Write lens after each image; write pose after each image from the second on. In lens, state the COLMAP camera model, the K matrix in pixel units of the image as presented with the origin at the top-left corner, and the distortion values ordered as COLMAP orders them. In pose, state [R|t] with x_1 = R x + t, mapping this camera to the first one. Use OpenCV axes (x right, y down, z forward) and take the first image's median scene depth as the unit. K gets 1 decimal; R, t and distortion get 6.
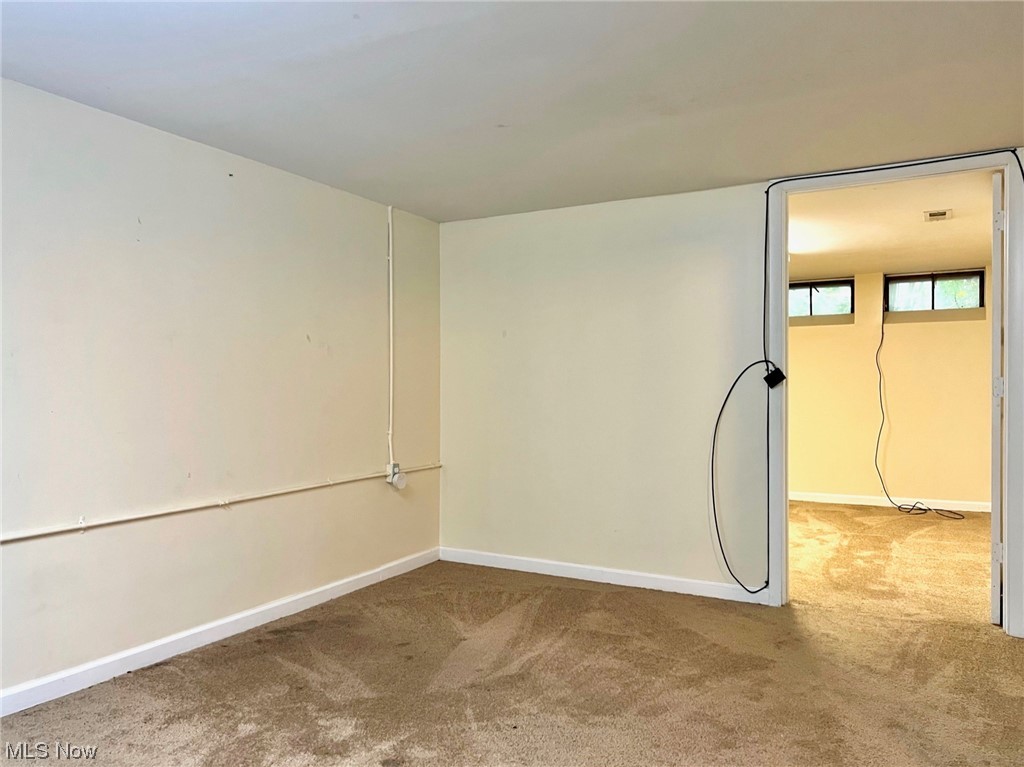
lens RADIAL K [[770.6, 0, 515.3], [0, 770.6, 379.8], [0, 0, 1]] dist [0.039586, -0.000746]
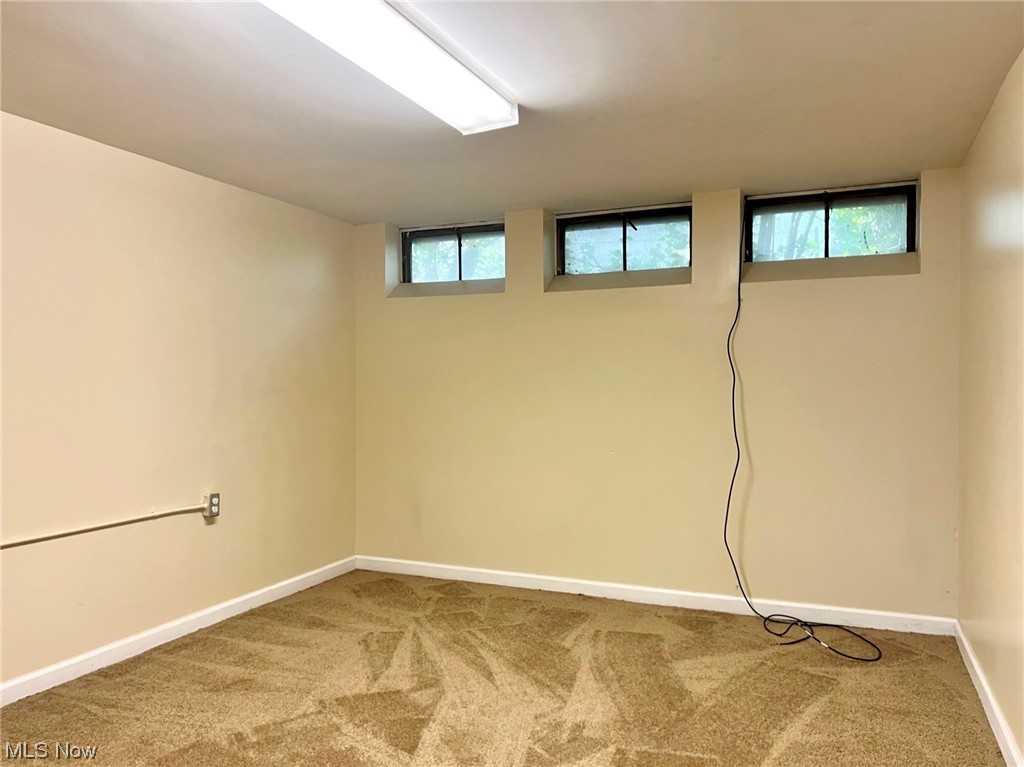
lens RADIAL K [[770.6, 0, 508.6], [0, 770.6, 386.2], [0, 0, 1]] dist [0.039586, -0.000746]
pose [[0.996890, -0.005078, 0.078642, 0.263571], [0.004568, 0.999967, 0.006660, -0.003554], [-0.078674, -0.006280, 0.996881, 0.462240]]
